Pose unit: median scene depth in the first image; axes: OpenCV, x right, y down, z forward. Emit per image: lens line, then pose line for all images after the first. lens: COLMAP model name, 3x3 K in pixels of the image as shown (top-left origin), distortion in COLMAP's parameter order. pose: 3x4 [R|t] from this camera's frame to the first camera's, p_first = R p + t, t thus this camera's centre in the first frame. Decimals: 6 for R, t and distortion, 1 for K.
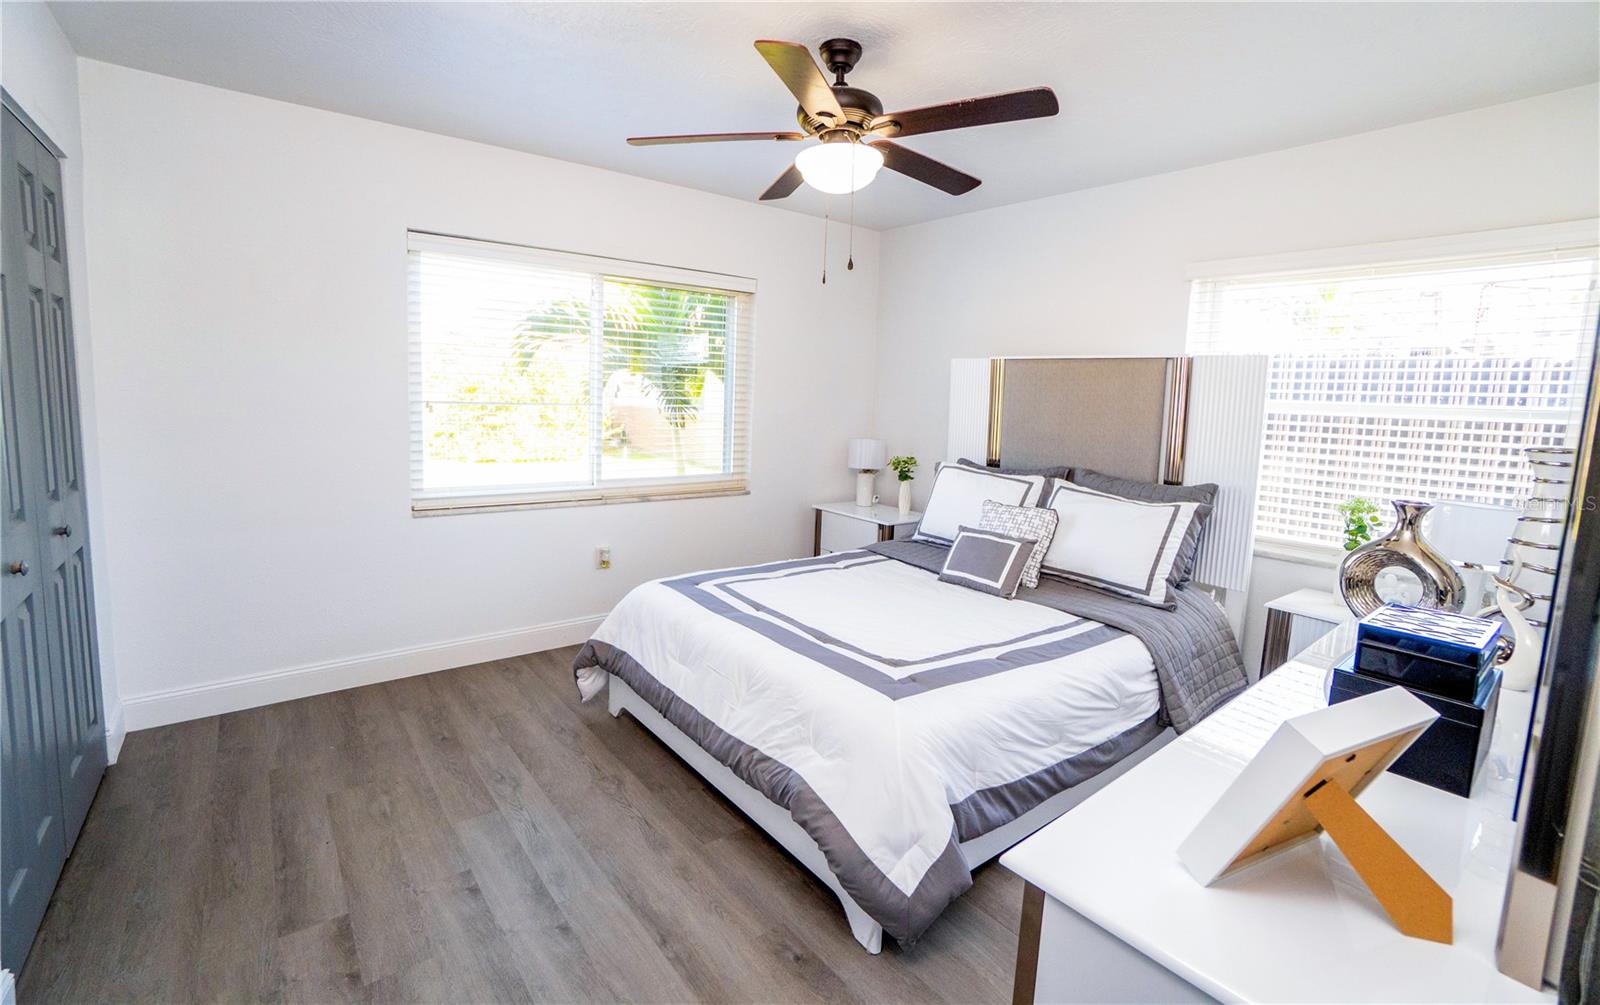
lens RADIAL K [[725.2, 0, 796.5], [0, 725.2, 472.0], [0, 0, 1]] dist [-0.001879, -0.000190]
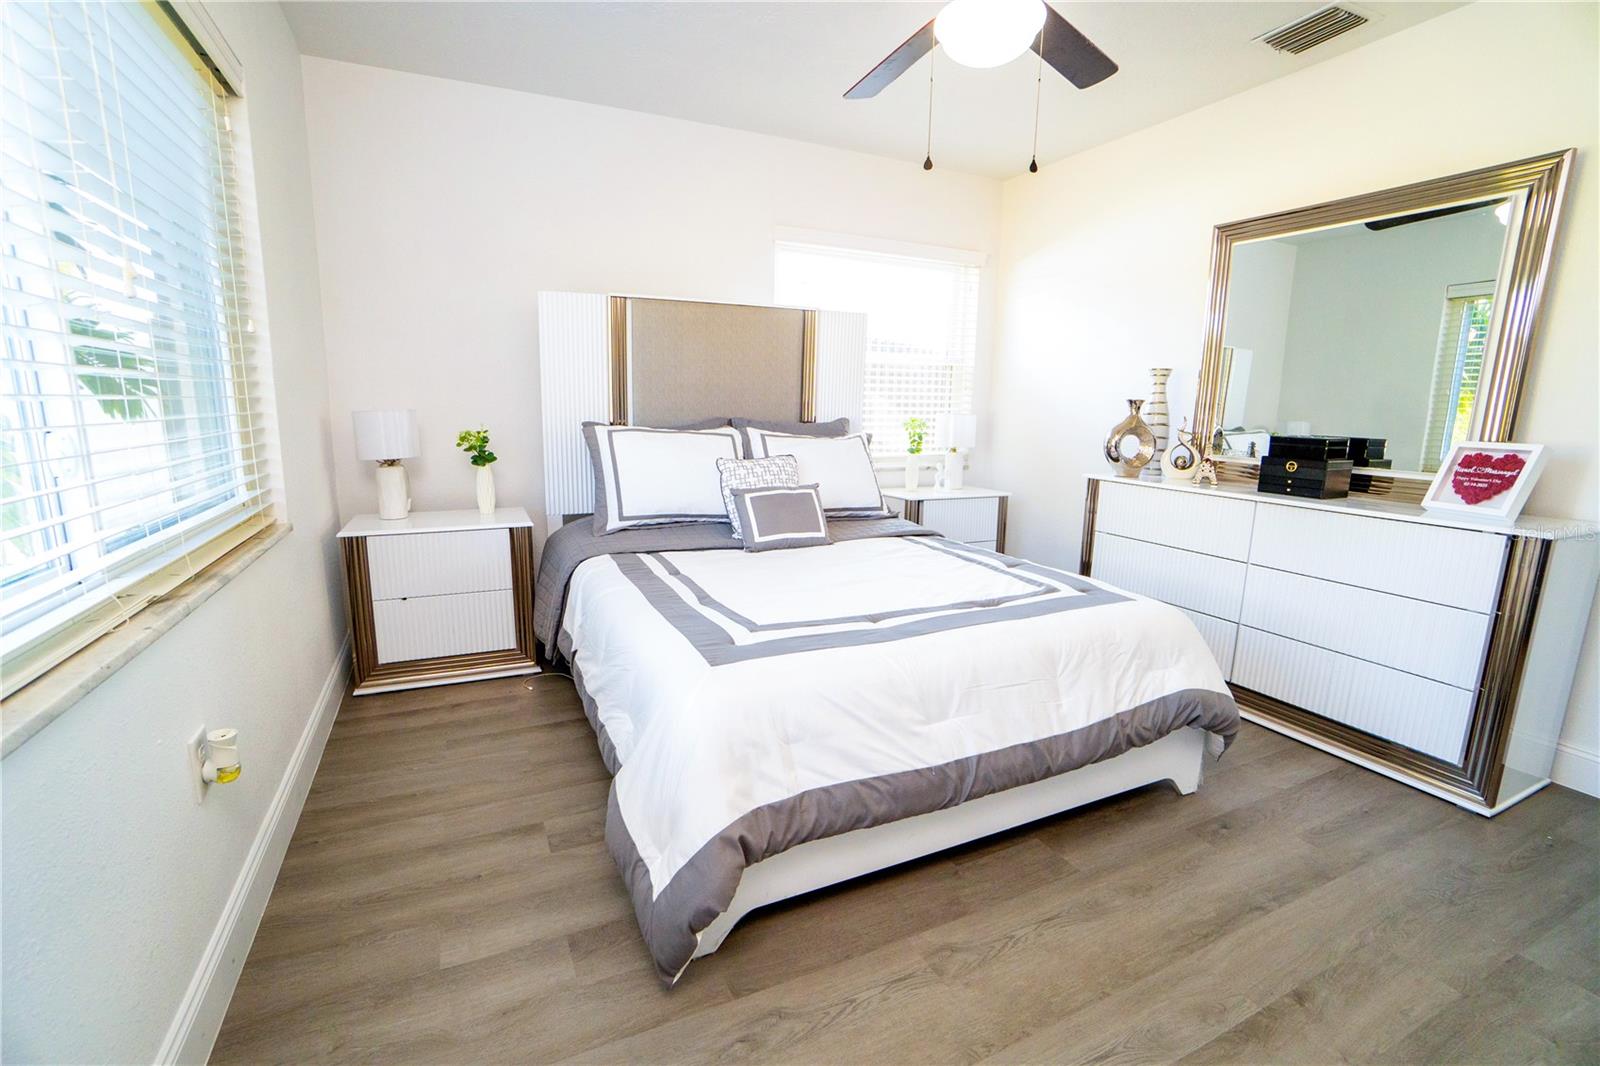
lens RADIAL K [[694.1, 0, 800.0], [0, 694.1, 533.0], [0, 0, 1]] dist [-0.018051, 0.000034]
pose [[0.206365, -0.207622, 0.956194, -0.762768], [0.102289, 0.976452, 0.189945, -0.033940], [-0.973114, 0.058610, 0.222743, 0.990189]]
